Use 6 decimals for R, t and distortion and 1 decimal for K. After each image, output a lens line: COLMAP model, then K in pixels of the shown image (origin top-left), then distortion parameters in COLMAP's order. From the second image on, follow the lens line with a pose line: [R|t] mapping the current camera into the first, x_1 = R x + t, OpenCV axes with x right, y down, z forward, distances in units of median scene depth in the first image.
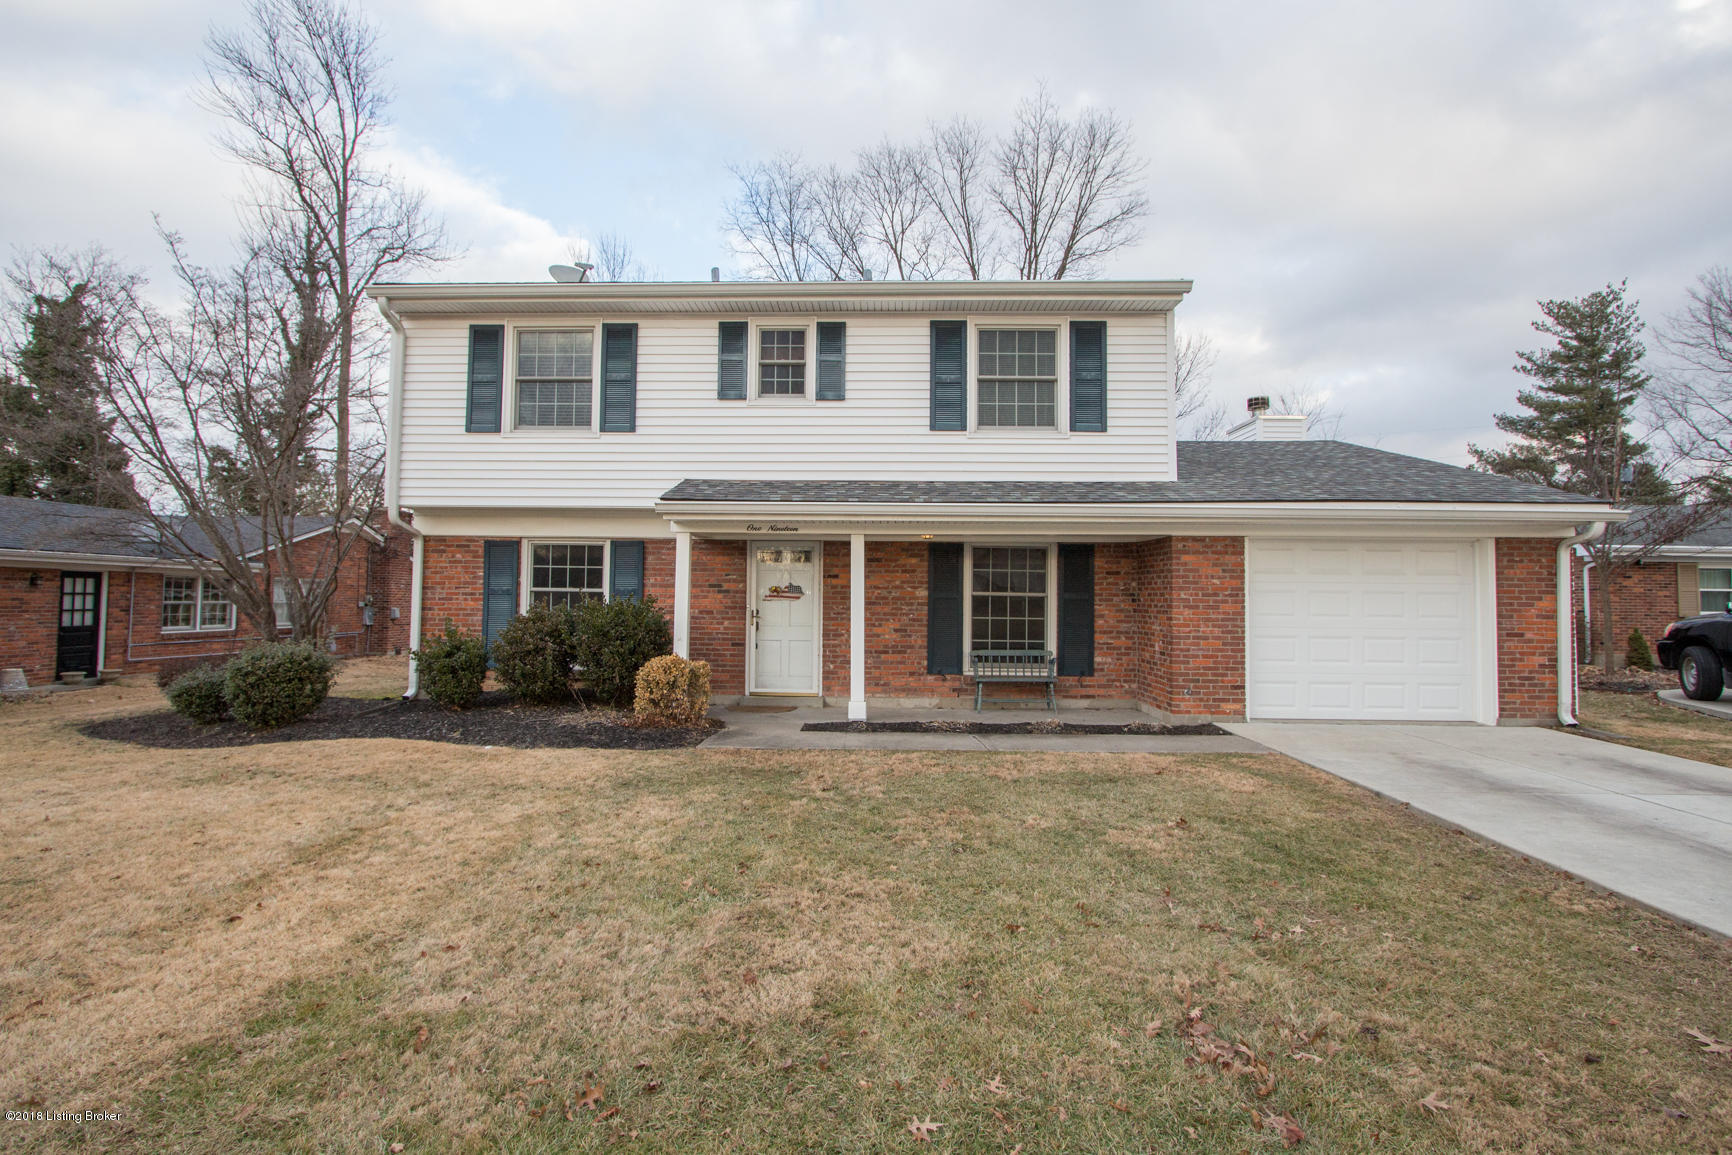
lens RADIAL K [[797.1, 0, 860.0], [0, 797.1, 567.4], [0, 0, 1]] dist [-0.014124, -0.000596]
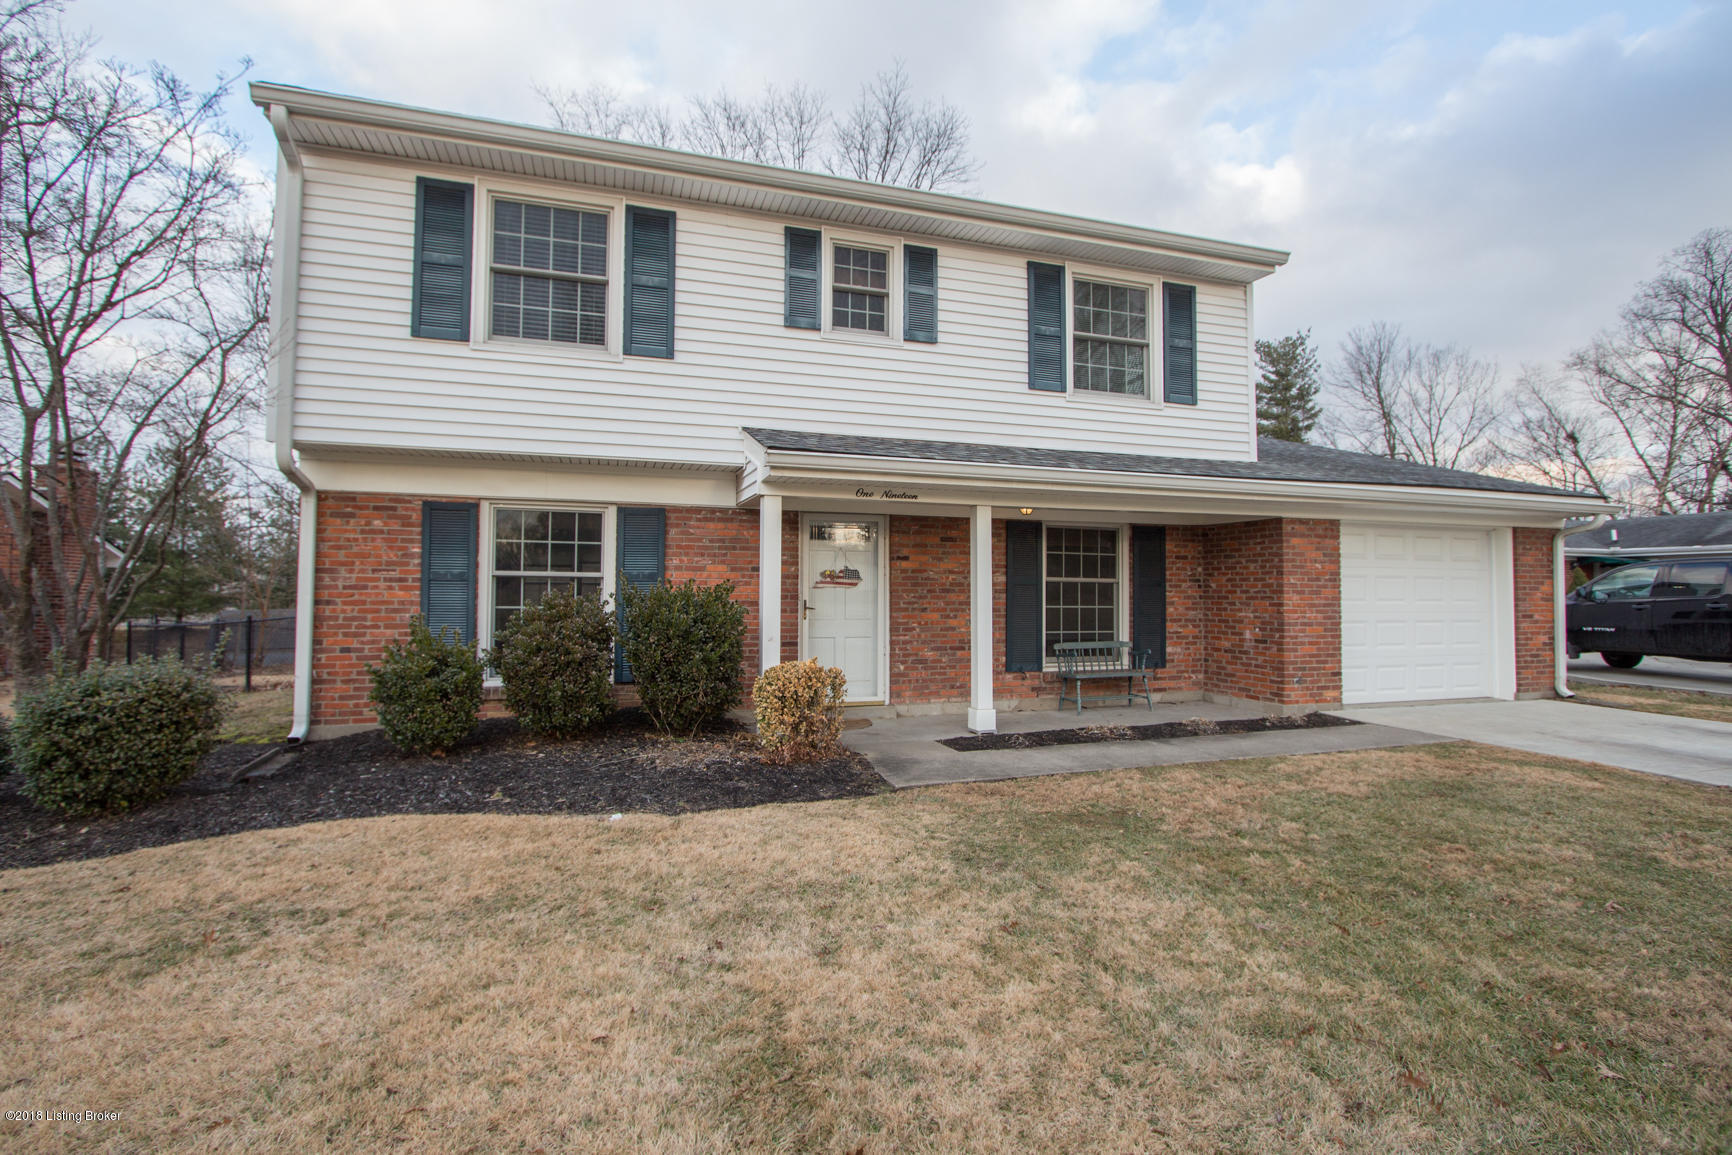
lens RADIAL K [[793.2, 0, 859.3], [0, 793.2, 569.3], [0, 0, 1]] dist [-0.012997, -0.000112]
pose [[0.943623, 0.004770, 0.330988, -0.356497], [-0.008172, 0.999927, 0.008889, 0.016058], [-0.330921, -0.011093, 0.943593, 0.246074]]
